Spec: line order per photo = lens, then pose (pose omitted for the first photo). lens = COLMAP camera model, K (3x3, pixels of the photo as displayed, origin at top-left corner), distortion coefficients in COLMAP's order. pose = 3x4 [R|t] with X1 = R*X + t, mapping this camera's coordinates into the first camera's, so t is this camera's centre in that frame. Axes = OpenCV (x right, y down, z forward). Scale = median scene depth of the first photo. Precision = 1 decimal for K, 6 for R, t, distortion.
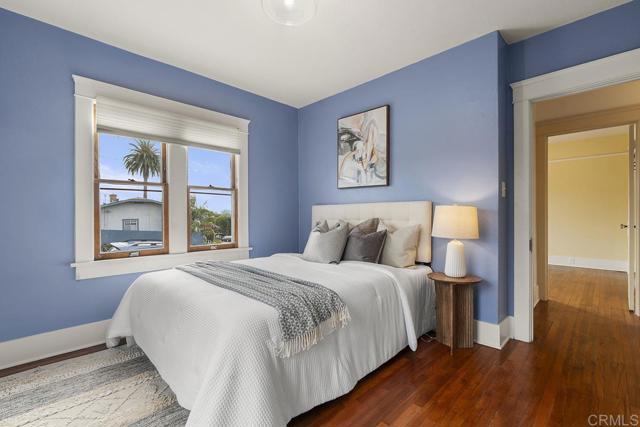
lens RADIAL K [[288.8, 0, 319.5], [0, 288.8, 217.9], [0, 0, 1]] dist [-0.002596, 0.000873]
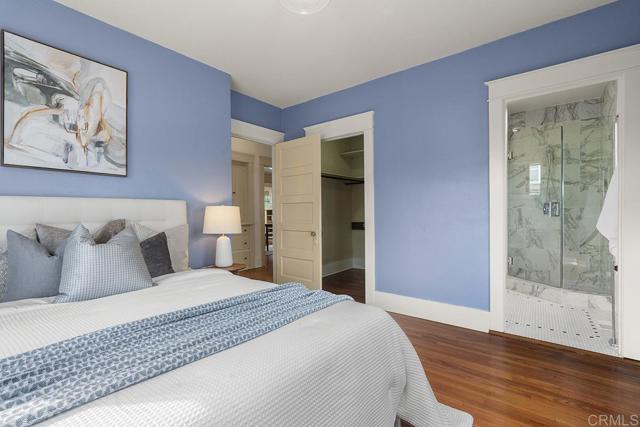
lens RADIAL K [[288.8, 0, 318.2], [0, 288.8, 214.9], [0, 0, 1]] dist [-0.002596, 0.000873]
pose [[-0.102042, -0.009370, 0.994736, -0.553414], [0.018081, 0.999773, 0.011272, -0.010035], [-0.994616, 0.019136, -0.101849, 0.551110]]
